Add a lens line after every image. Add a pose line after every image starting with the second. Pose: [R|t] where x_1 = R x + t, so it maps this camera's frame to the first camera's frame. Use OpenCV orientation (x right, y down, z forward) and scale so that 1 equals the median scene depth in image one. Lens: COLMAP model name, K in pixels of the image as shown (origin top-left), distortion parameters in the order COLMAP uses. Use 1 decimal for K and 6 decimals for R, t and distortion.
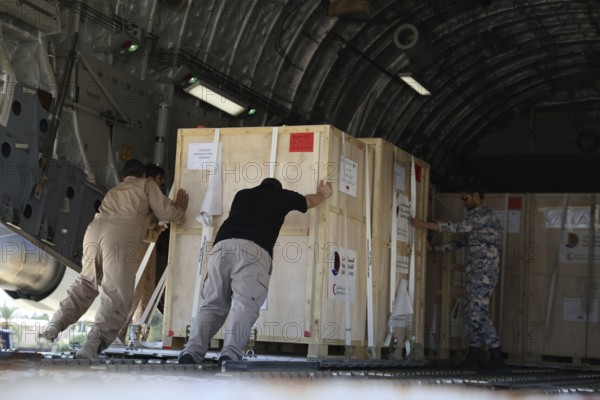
lens RADIAL K [[1072.8, 0, 300.0], [0, 1072.8, 200.0], [0, 0, 1]] dist [0.206829, -0.199266]
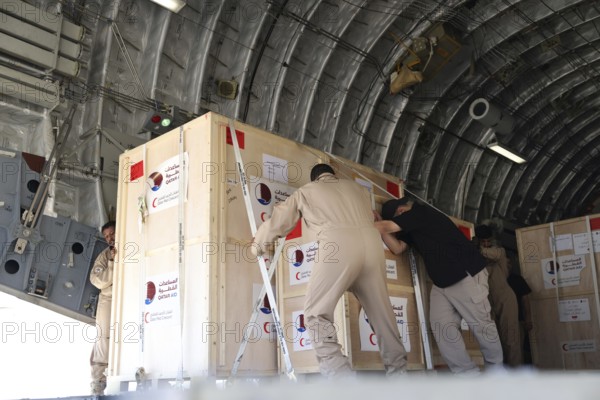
lens RADIAL K [[608.0, 0, 300.0], [0, 608.0, 200.0], [0, 0, 1]] dist [-0.000706, 0.005931]
pose [[0.927427, -0.178262, -0.328787, 0.125930], [0.118755, 0.973968, -0.193088, 0.057473], [0.354649, 0.140030, 0.924454, 0.344112]]
